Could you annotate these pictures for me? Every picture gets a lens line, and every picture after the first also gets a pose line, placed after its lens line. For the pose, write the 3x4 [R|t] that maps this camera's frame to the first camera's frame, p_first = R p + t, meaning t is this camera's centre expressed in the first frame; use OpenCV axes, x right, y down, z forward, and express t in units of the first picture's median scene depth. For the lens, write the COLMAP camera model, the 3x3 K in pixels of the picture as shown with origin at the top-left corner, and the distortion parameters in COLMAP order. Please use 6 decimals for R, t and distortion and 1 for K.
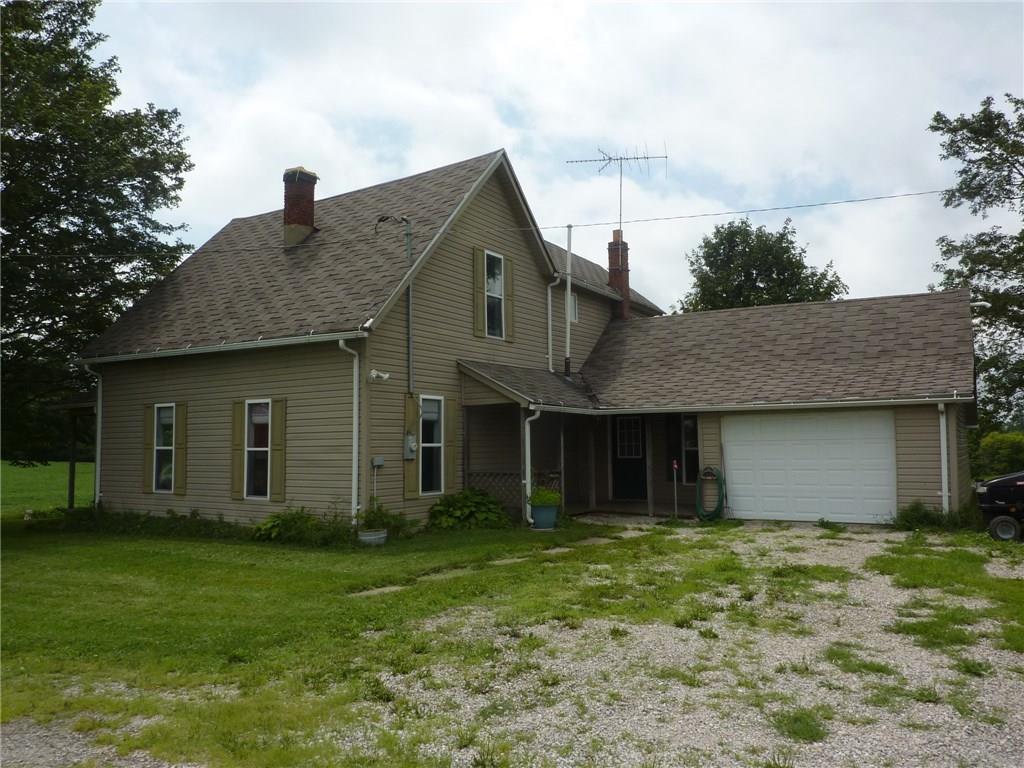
lens RADIAL K [[756.1, 0, 507.0], [0, 756.1, 385.1], [0, 0, 1]] dist [-0.023909, -0.017771]
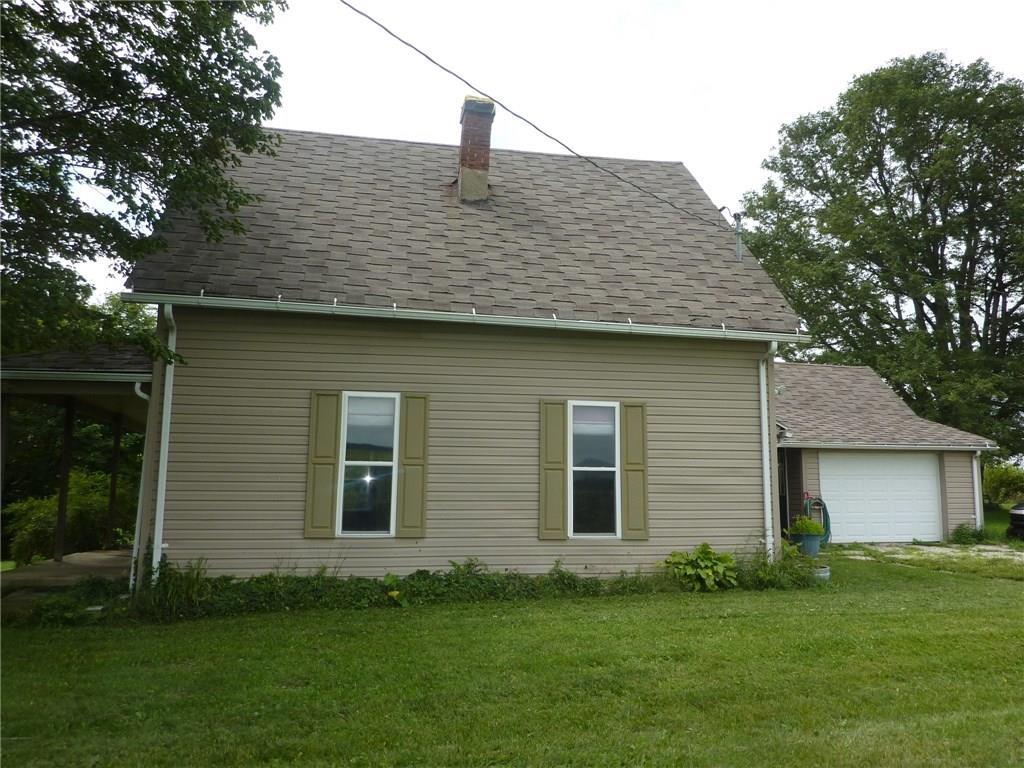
lens RADIAL K [[756.1, 0, 509.6], [0, 756.1, 385.5], [0, 0, 1]] dist [-0.023909, -0.017771]
pose [[0.741804, 0.104271, 0.662461, -0.894189], [-0.076292, 0.994546, -0.071111, 0.063215], [-0.666263, 0.002210, 0.745714, 0.513005]]
